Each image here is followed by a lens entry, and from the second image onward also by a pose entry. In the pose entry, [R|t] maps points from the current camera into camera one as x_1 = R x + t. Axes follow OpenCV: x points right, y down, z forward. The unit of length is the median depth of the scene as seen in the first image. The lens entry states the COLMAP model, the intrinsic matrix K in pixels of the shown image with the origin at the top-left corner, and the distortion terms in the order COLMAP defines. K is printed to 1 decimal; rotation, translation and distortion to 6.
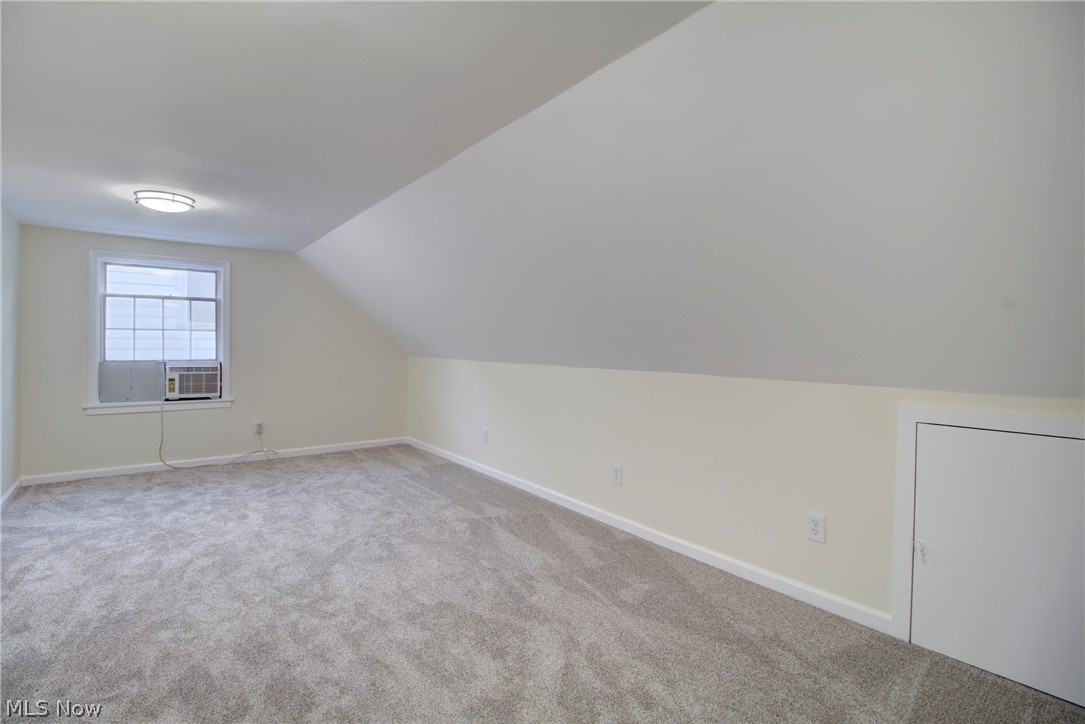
lens RADIAL K [[504.9, 0, 528.7], [0, 504.9, 351.1], [0, 0, 1]] dist [-0.001716, -0.010724]
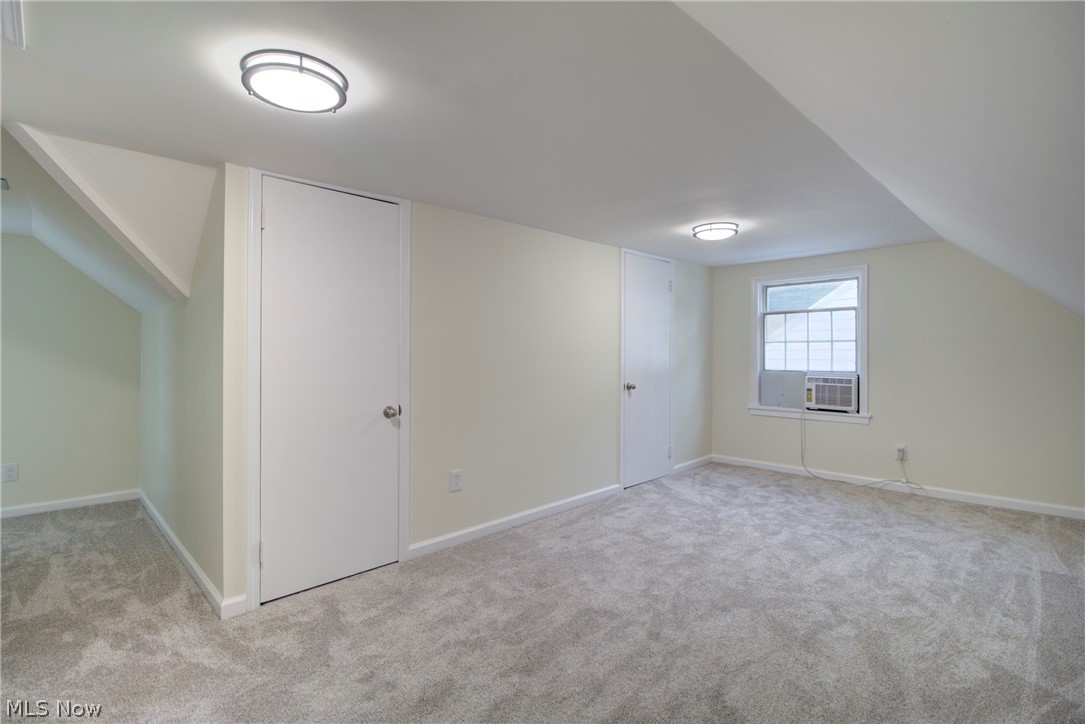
lens RADIAL K [[504.9, 0, 528.7], [0, 504.9, 351.1], [0, 0, 1]] dist [-0.001716, -0.010724]
pose [[0.129856, -0.013558, -0.991440, 0.283598], [-0.009222, 0.999847, -0.014881, -0.002091], [0.991490, 0.011075, 0.129711, 0.335800]]
